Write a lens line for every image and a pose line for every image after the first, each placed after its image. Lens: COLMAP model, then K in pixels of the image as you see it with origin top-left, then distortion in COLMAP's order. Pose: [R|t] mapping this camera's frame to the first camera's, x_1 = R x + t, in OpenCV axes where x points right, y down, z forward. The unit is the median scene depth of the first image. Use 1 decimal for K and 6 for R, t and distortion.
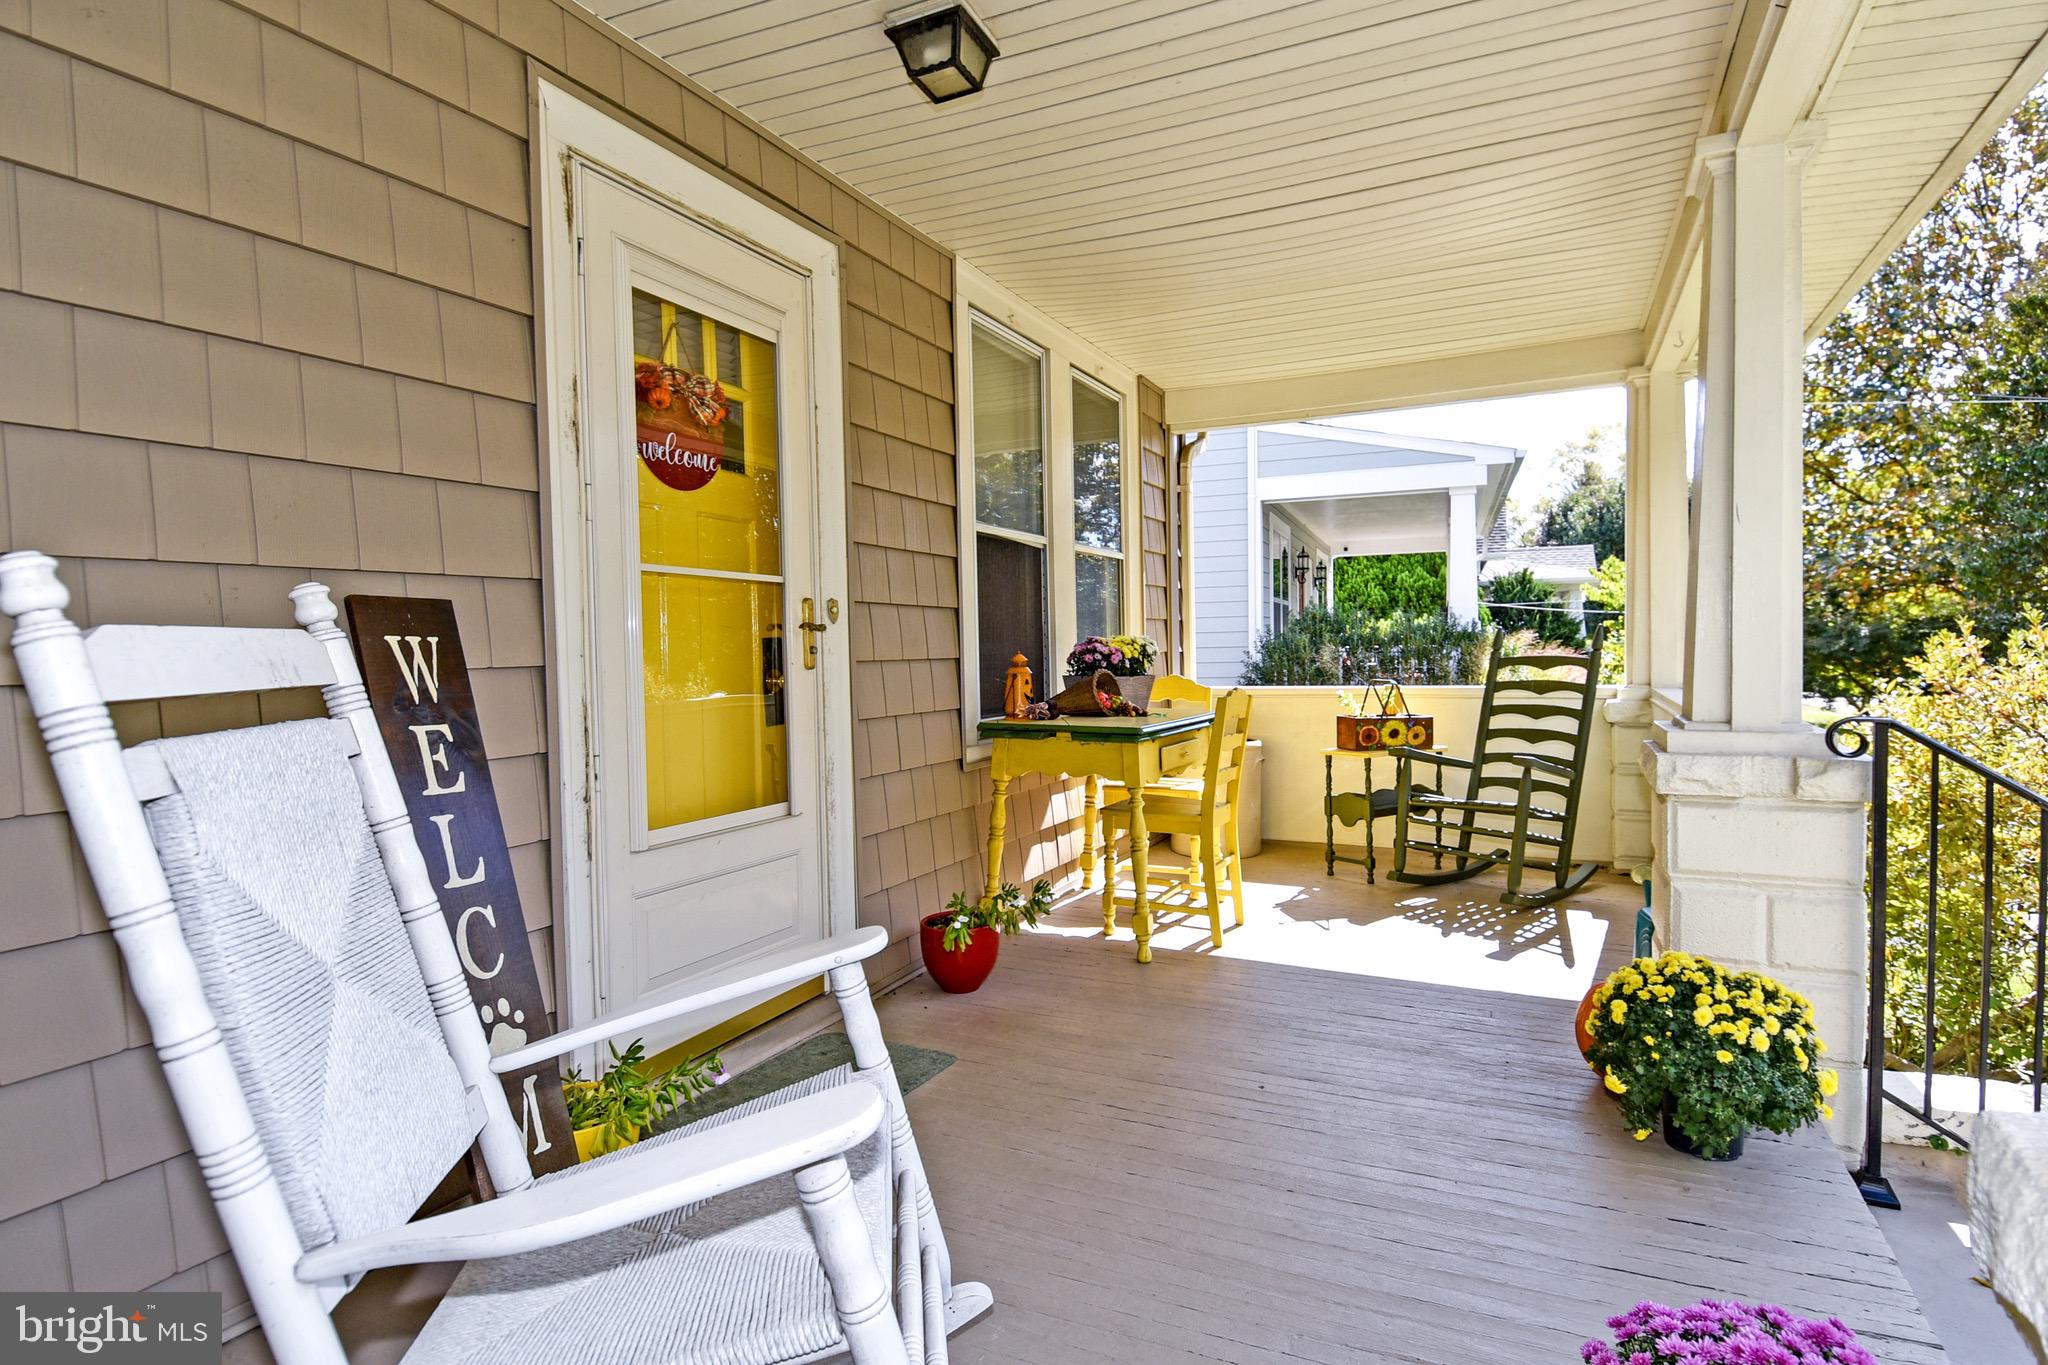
lens RADIAL K [[1126.8, 0, 1037.4], [0, 1126.8, 661.0], [0, 0, 1]] dist [0.042687, -0.052829]
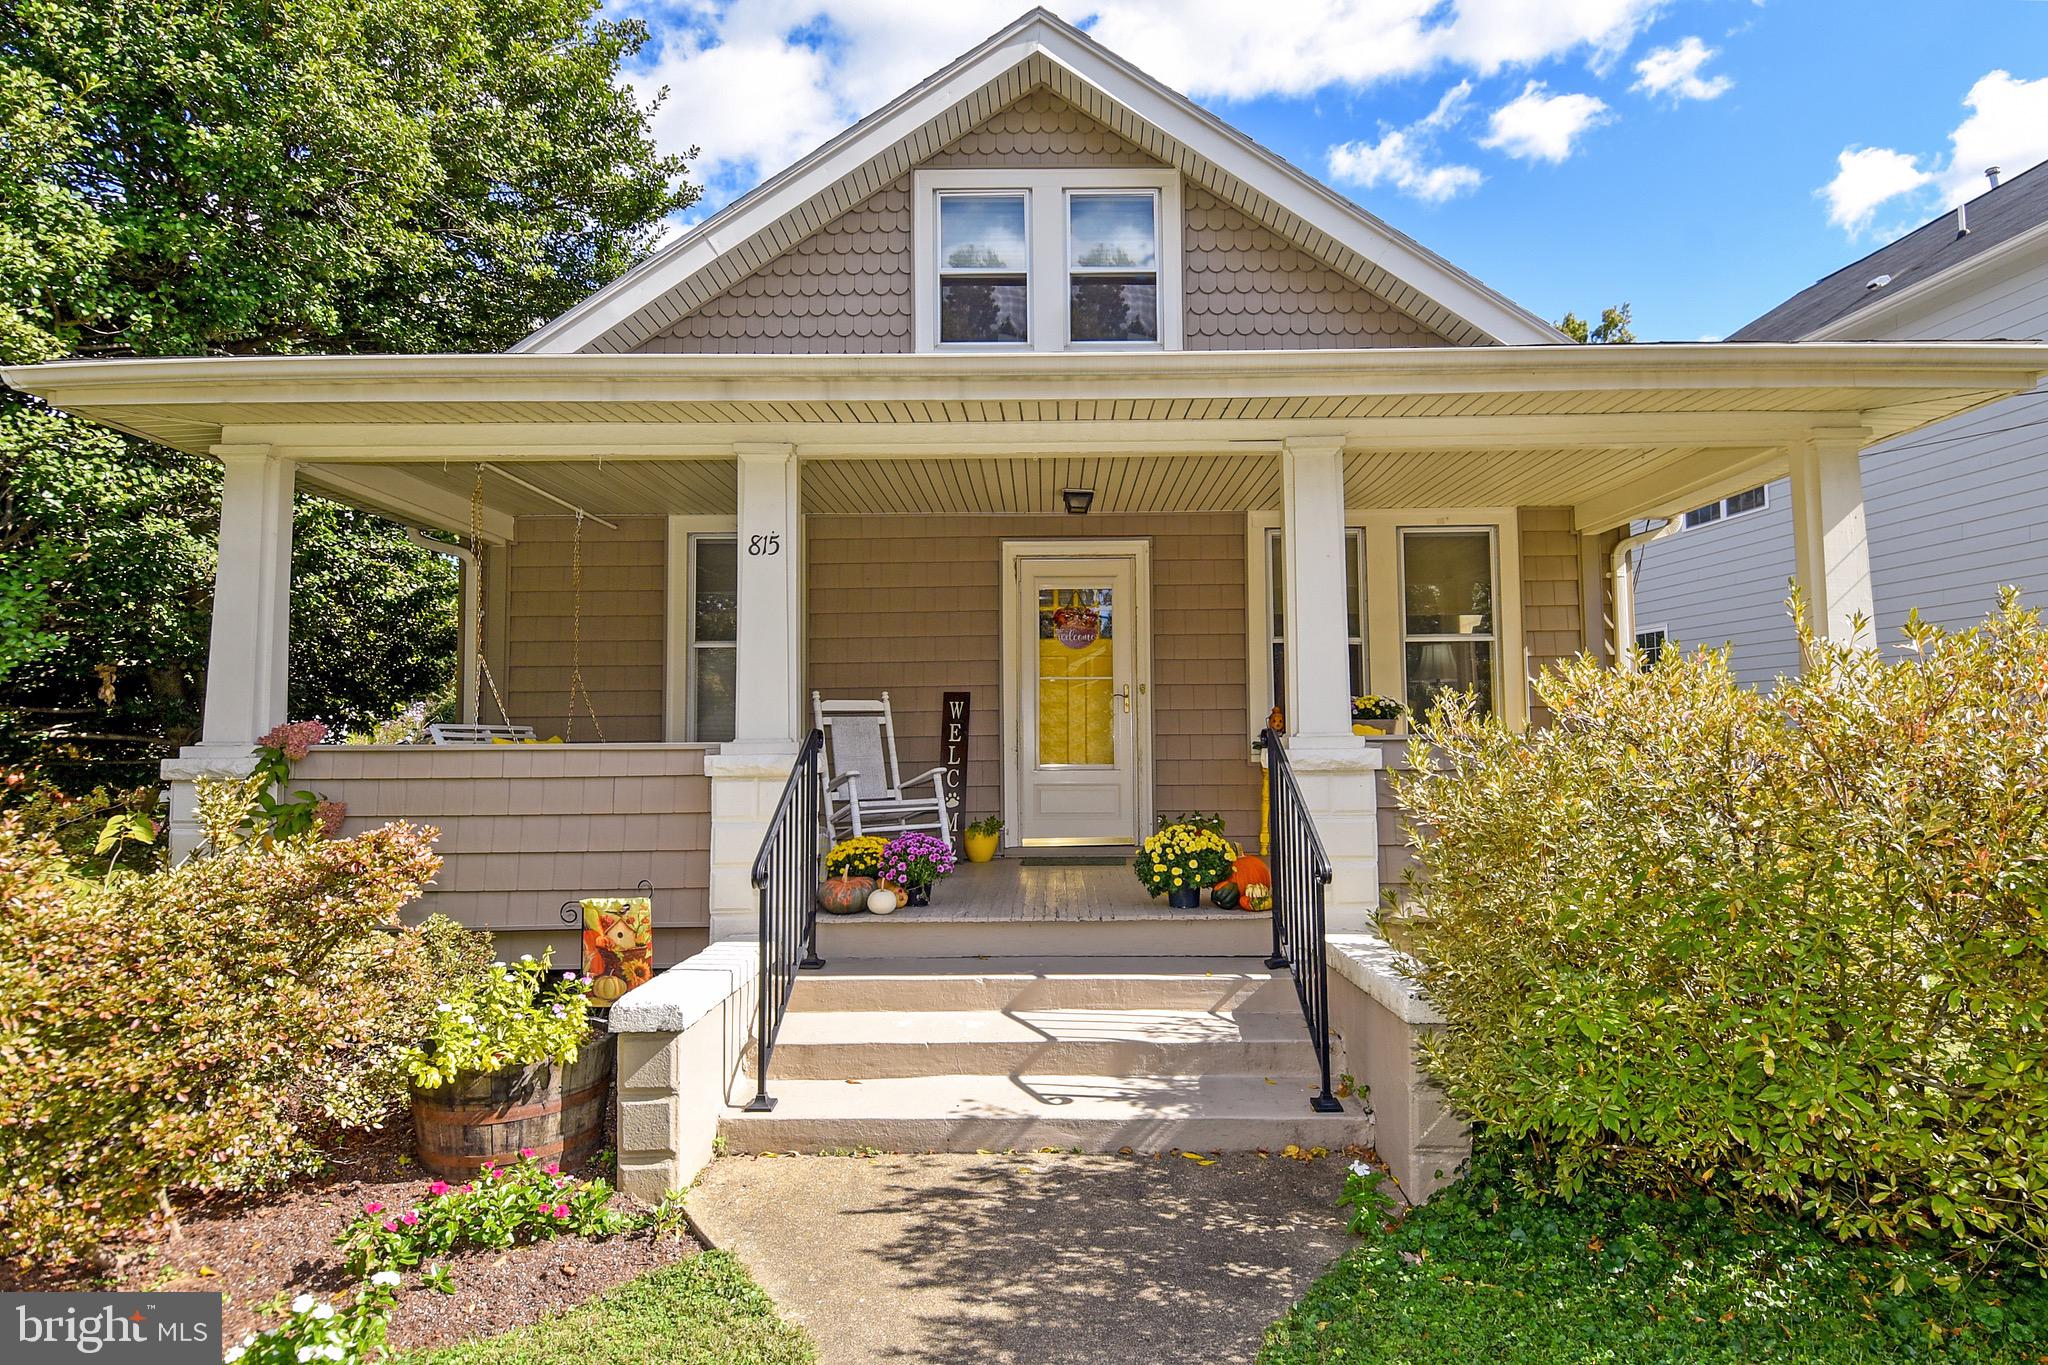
lens RADIAL K [[1040.6, 0, 1024.0], [0, 1040.6, 682.5], [0, 0, 1]] dist [0.040076, -0.035883]
pose [[0.412955, -0.047758, -0.909498, 2.027907], [-0.001357, 0.998591, -0.053053, 0.073701], [0.910750, 0.023143, 0.412308, -0.204475]]
